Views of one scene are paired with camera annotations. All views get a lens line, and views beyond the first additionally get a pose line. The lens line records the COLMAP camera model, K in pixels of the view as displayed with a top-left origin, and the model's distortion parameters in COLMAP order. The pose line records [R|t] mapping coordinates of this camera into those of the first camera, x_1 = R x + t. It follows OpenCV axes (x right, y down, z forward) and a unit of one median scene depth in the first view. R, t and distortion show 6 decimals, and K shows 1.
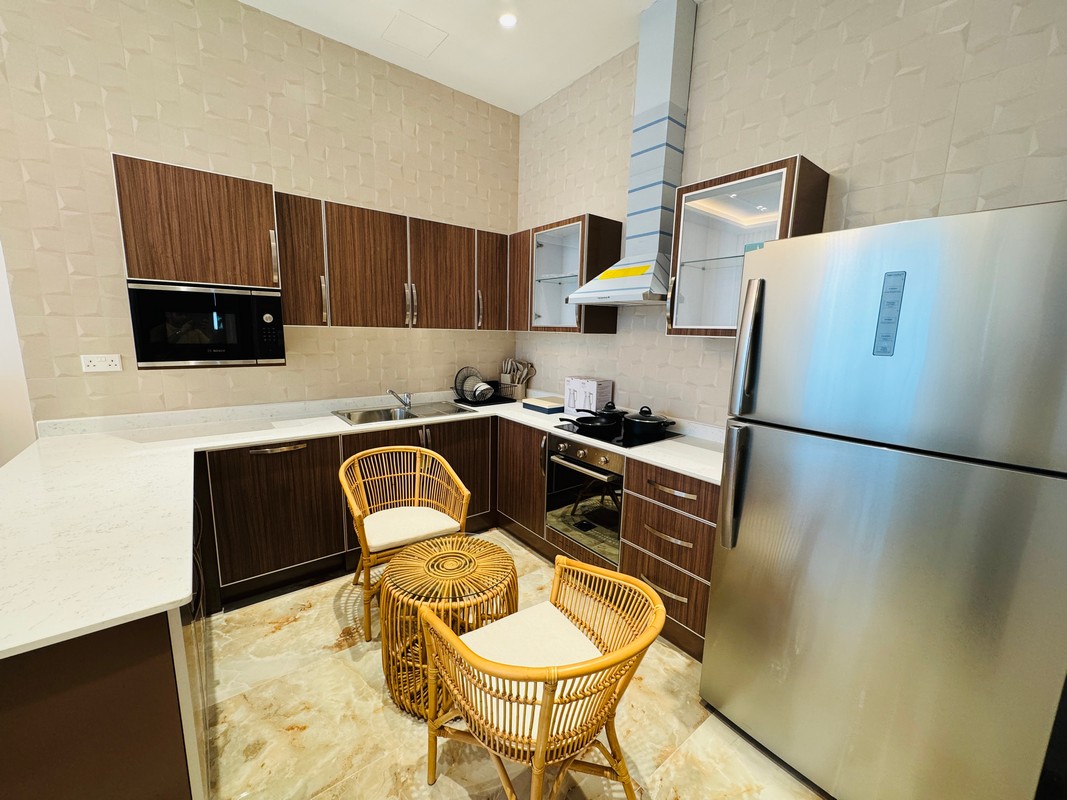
lens RADIAL K [[424.0, 0, 533.5], [0, 424.0, 400.0], [0, 0, 1]] dist [-0.003510, 0.000415]
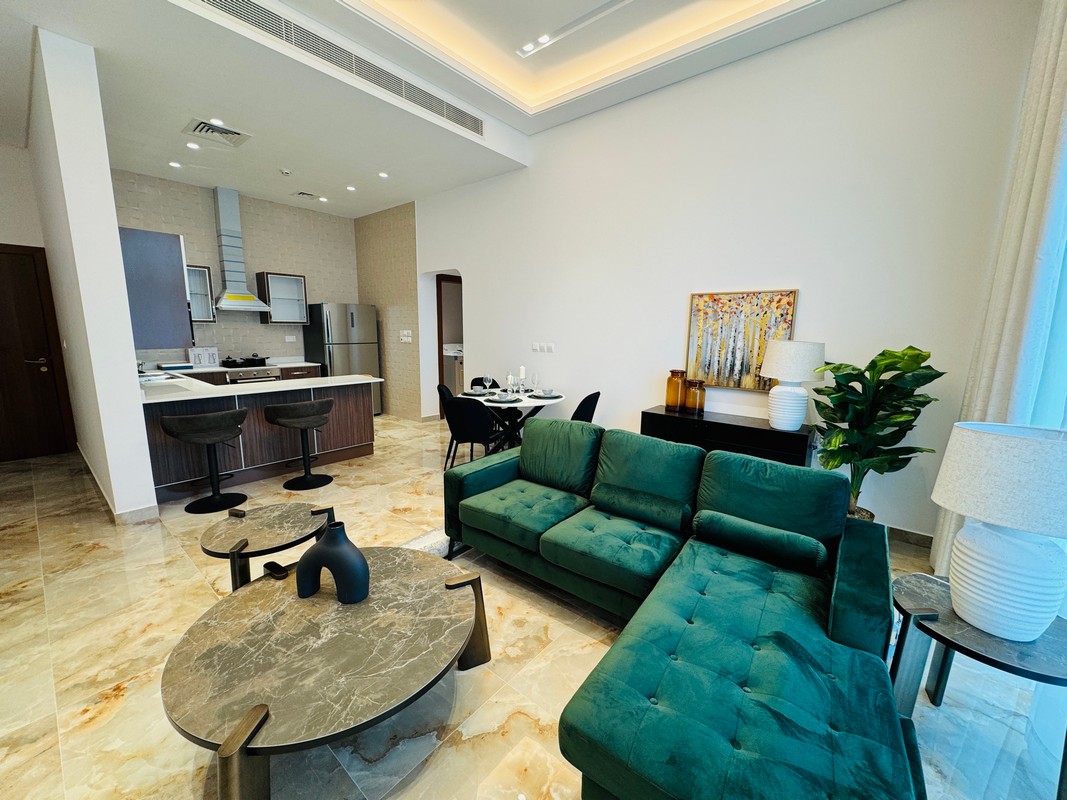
lens RADIAL K [[424.0, 0, 533.5], [0, 424.0, 400.0], [0, 0, 1]] dist [-0.003510, 0.000415]
pose [[-0.215341, -0.191854, 0.957507, -2.702528], [0.140324, 0.964256, 0.224765, -0.052207], [-0.966404, 0.182762, -0.180722, -0.062580]]
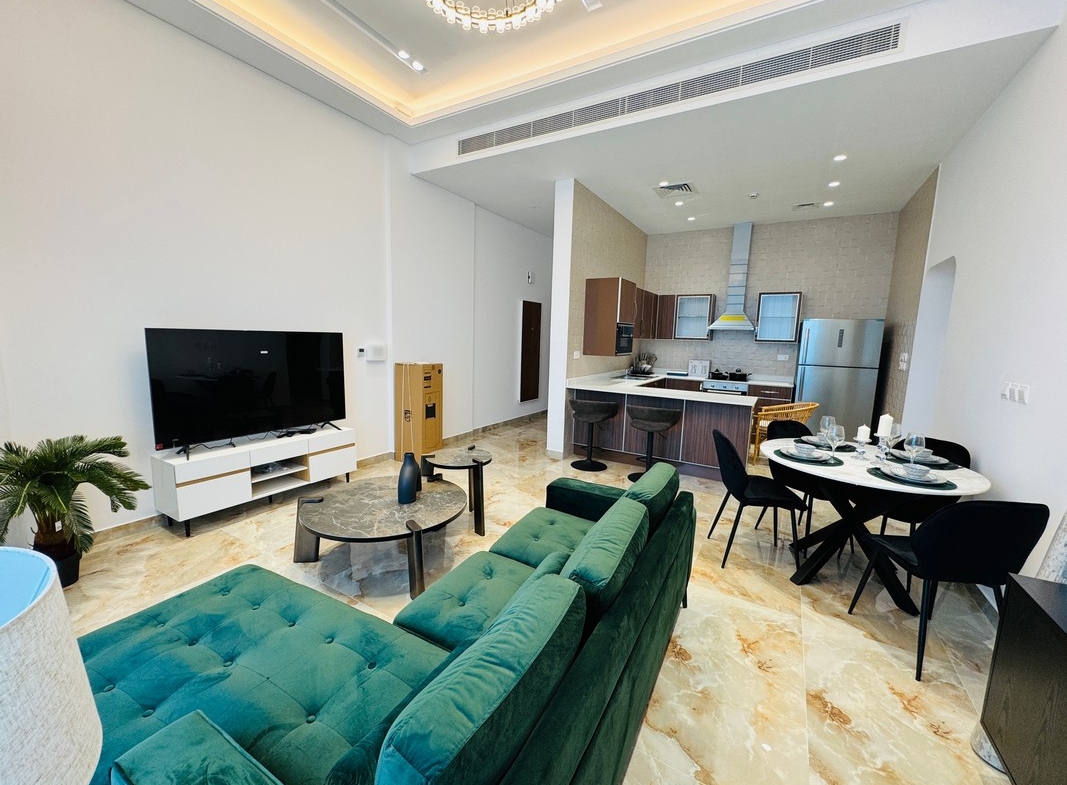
lens RADIAL K [[427.9, 0, 533.5], [0, 427.9, 392.5], [0, 0, 1]] dist [0.002392, -0.000084]
pose [[0.931376, -0.048550, 0.360806, -2.071923], [0.055440, 0.998424, -0.008765, 0.127082], [-0.359812, 0.028166, 0.932600, -1.113028]]
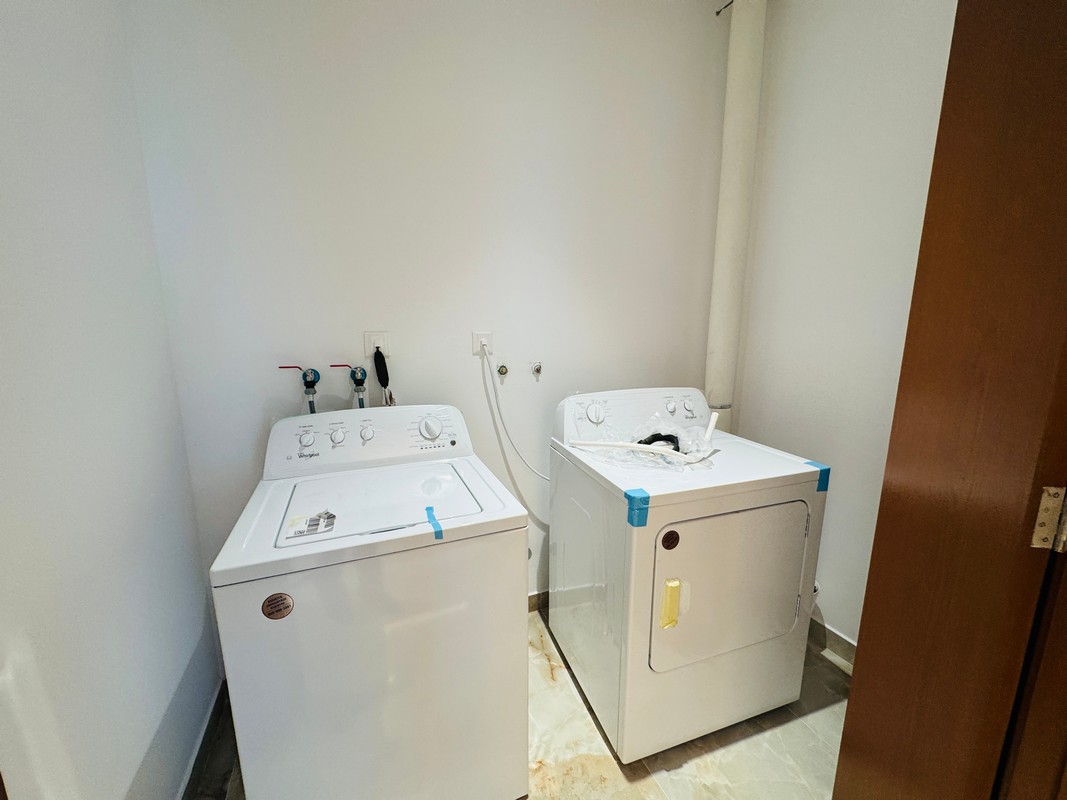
lens RADIAL K [[424.0, 0, 533.5], [0, 424.0, 400.0], [0, 0, 1]] dist [-0.003510, 0.000415]
pose [[0.262795, -0.202659, 0.943328, 0.445093], [0.166469, 0.972554, 0.162562, 0.075333], [-0.950383, 0.114314, 0.289319, -0.190234]]
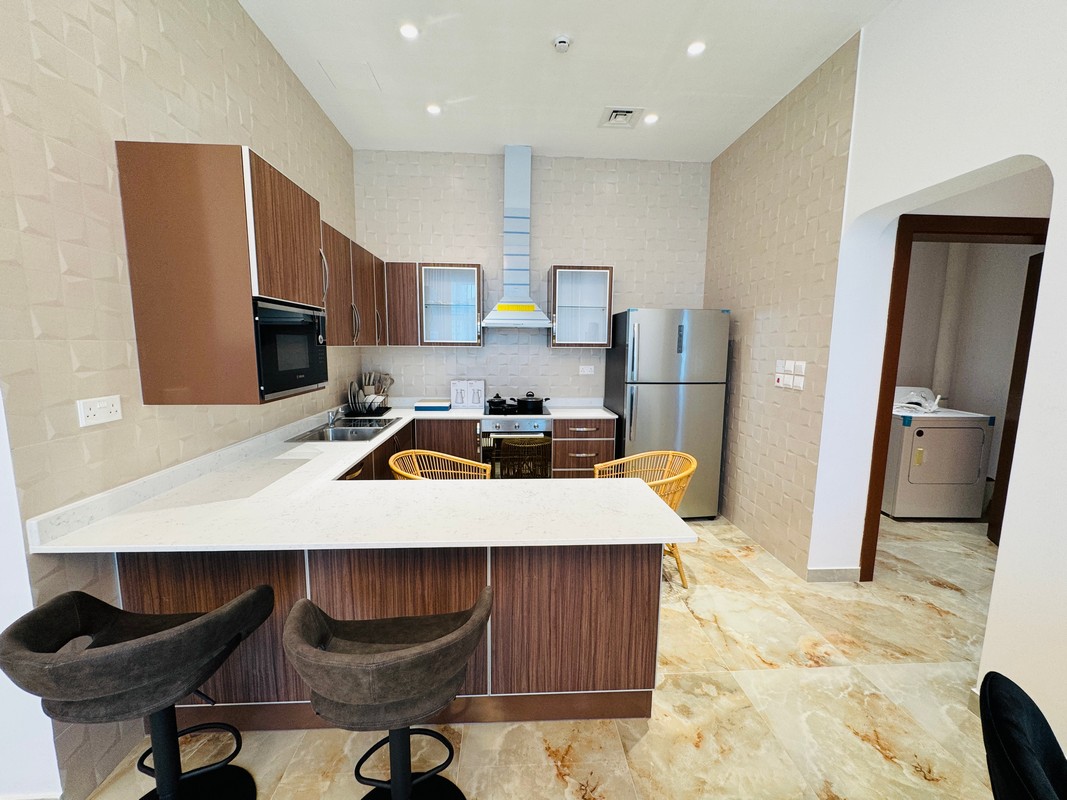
lens RADIAL K [[424.0, 0, 533.5], [0, 424.0, 400.0], [0, 0, 1]] dist [-0.003510, 0.000415]
pose [[0.565684, -0.125867, 0.814960, -1.141608], [0.139630, 0.988632, 0.055770, -0.044792], [-0.812715, 0.082244, 0.576828, 0.076155]]
